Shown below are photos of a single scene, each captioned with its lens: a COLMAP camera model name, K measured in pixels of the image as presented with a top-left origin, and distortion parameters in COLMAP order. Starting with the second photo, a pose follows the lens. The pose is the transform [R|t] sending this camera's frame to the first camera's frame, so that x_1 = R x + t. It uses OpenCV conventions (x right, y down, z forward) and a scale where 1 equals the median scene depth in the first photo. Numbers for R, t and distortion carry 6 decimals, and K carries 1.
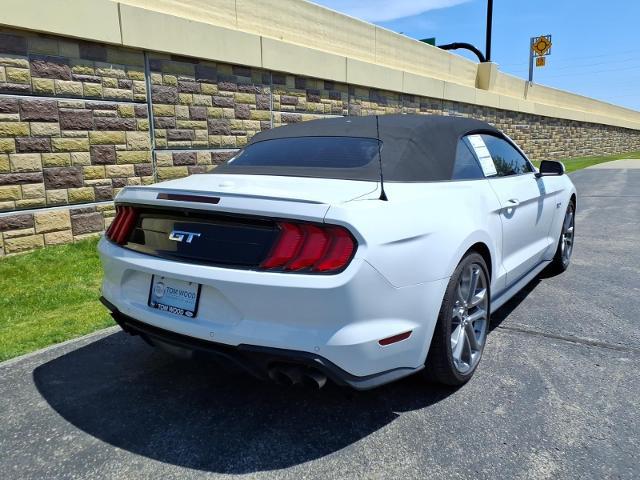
lens RADIAL K [[506.8, 0, 323.8], [0, 506.8, 242.2], [0, 0, 1]] dist [0.048657, -0.043697]
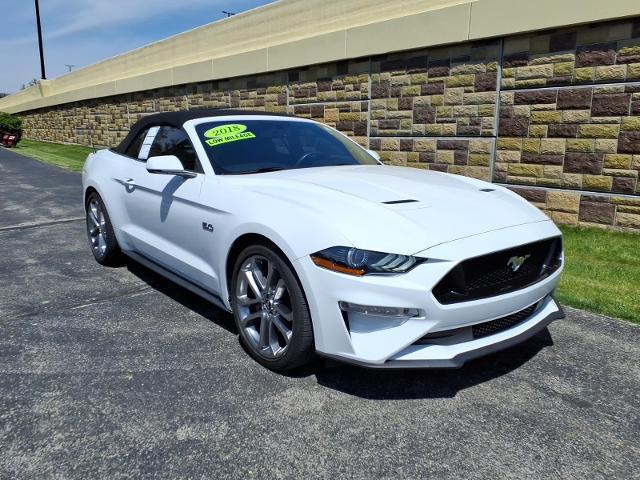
lens RADIAL K [[506.8, 0, 319.2], [0, 506.8, 239.0], [0, 0, 1]] dist [0.048657, -0.043697]
pose [[-0.270669, 0.214561, -0.938457, 0.642574], [-0.187095, 0.944533, 0.269912, -0.163300], [0.944317, 0.248637, -0.215512, 0.772022]]
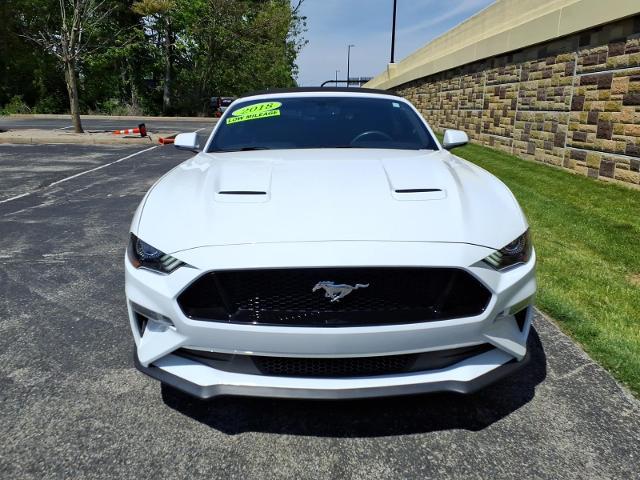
lens RADIAL K [[506.8, 0, 322.5], [0, 506.8, 233.0], [0, 0, 1]] dist [0.048657, -0.043697]
pose [[-0.806752, 0.159254, -0.569025, 0.426150], [-0.098288, 0.913413, 0.394989, -0.203659], [0.582659, 0.374586, -0.721245, 0.994254]]
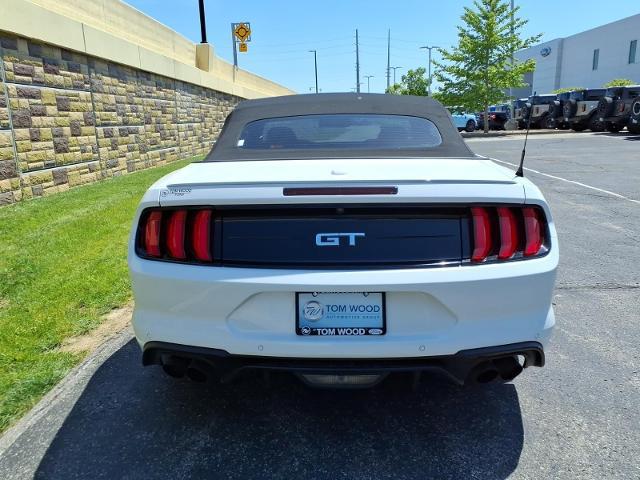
lens RADIAL K [[506.8, 0, 321.7], [0, 506.8, 236.6], [0, 0, 1]] dist [0.048657, -0.043697]
pose [[0.833360, -0.121865, 0.539130, -0.225305], [0.108822, 0.992475, 0.056128, -0.019388], [-0.541913, 0.011894, 0.840350, 0.107214]]
